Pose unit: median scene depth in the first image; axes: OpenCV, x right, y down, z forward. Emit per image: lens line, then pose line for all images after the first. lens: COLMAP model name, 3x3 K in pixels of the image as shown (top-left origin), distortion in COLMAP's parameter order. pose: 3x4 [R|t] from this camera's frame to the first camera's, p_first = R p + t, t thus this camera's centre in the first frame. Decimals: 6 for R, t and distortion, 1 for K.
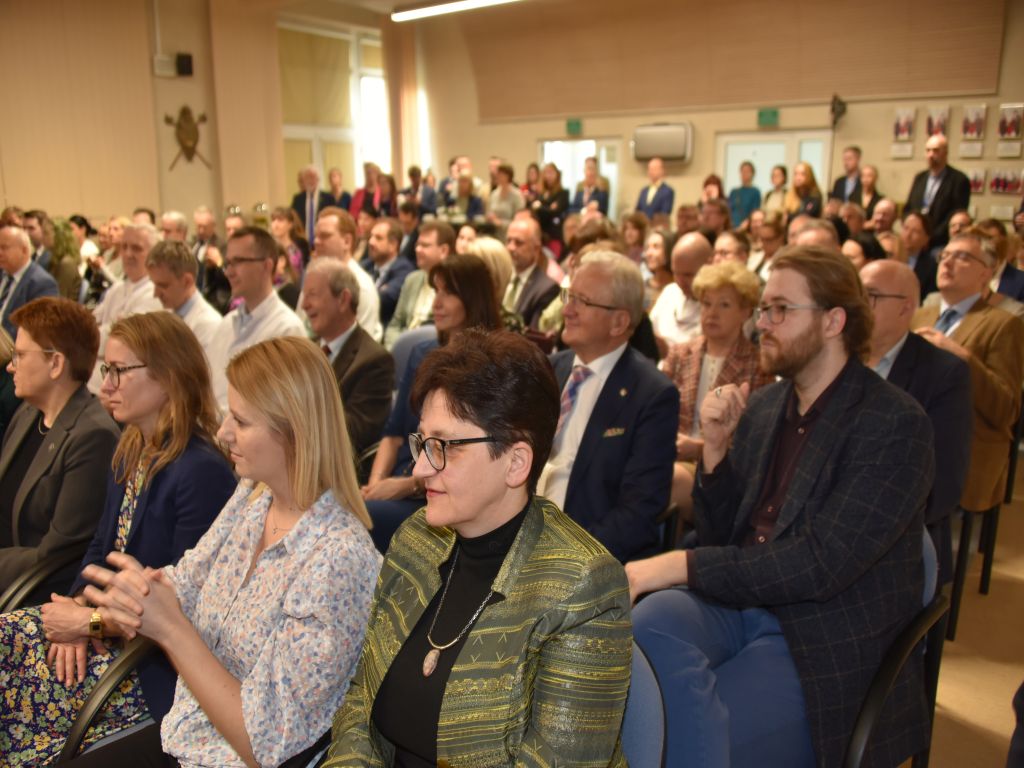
lens RADIAL K [[797.7, 0, 521.9], [0, 797.7, 357.2], [0, 0, 1]] dist [-0.035190, -0.012260]
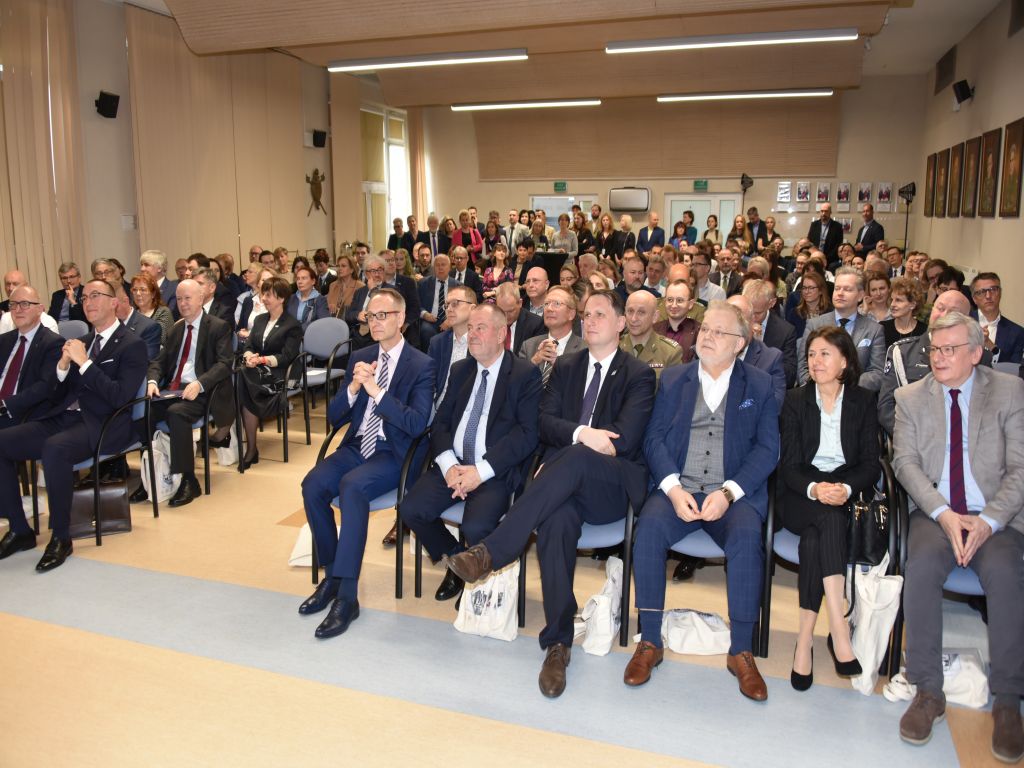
lens RADIAL K [[797.7, 0, 518.6], [0, 797.7, 353.3], [0, 0, 1]] dist [-0.035190, -0.012260]
pose [[0.949424, -0.049147, 0.310126, -0.573334], [0.062987, 0.997409, -0.034767, 0.070256], [-0.307614, 0.052542, 0.950060, -0.407085]]
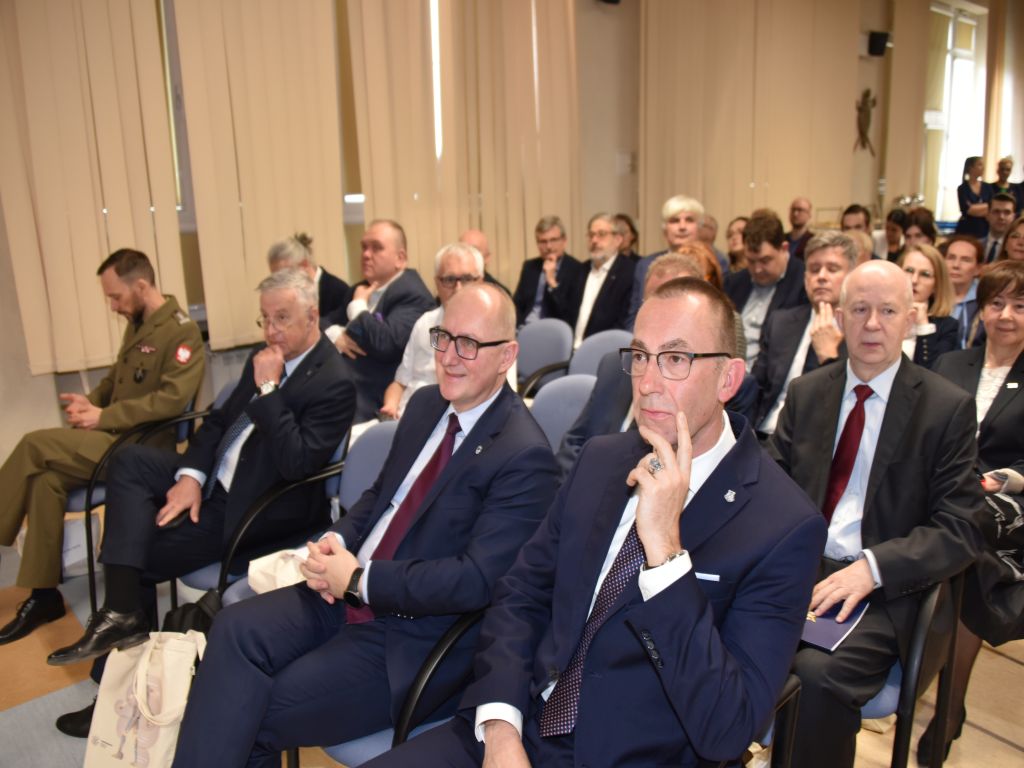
lens RADIAL K [[797.7, 0, 520.9], [0, 797.7, 363.1], [0, 0, 1]] dist [-0.035190, -0.012260]
pose [[0.977147, 0.024291, -0.211171, -0.666606], [-0.023194, 0.999702, 0.007669, 0.008261], [0.211294, -0.002596, 0.977419, 0.005286]]
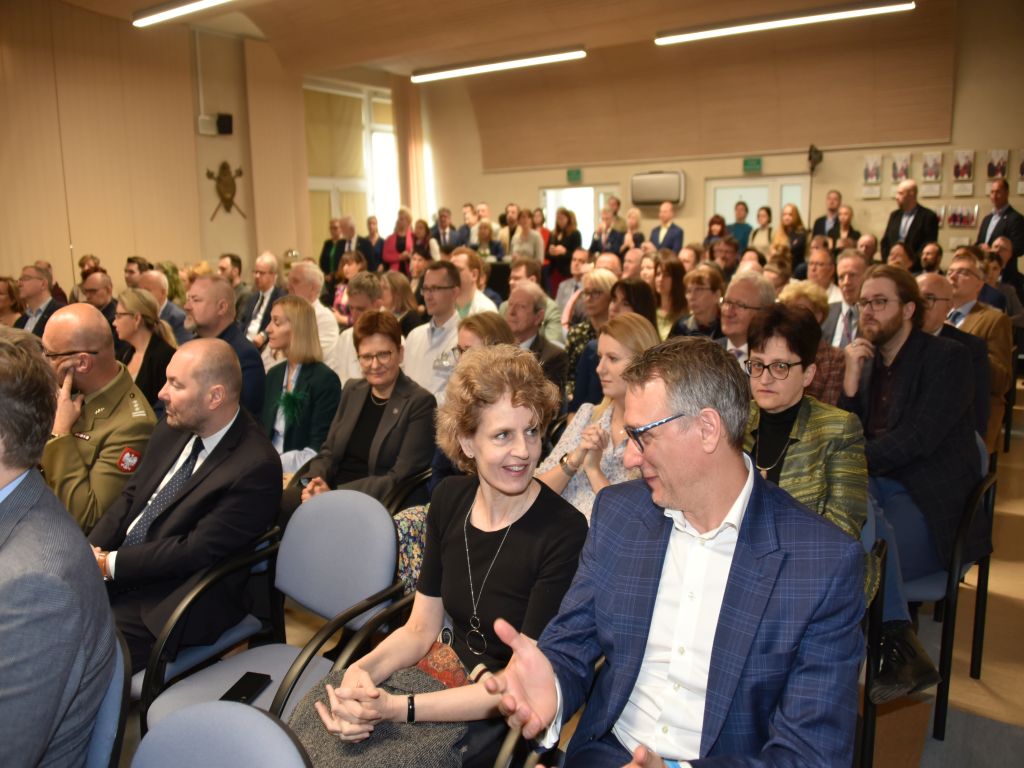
lens RADIAL K [[797.7, 0, 522.6], [0, 797.7, 363.0], [0, 0, 1]] dist [-0.035190, -0.012260]
pose [[0.997958, -0.028098, 0.057361, -0.093638], [0.030691, 0.998523, -0.044837, 0.021590], [-0.056016, 0.046506, 0.997346, -0.103878]]
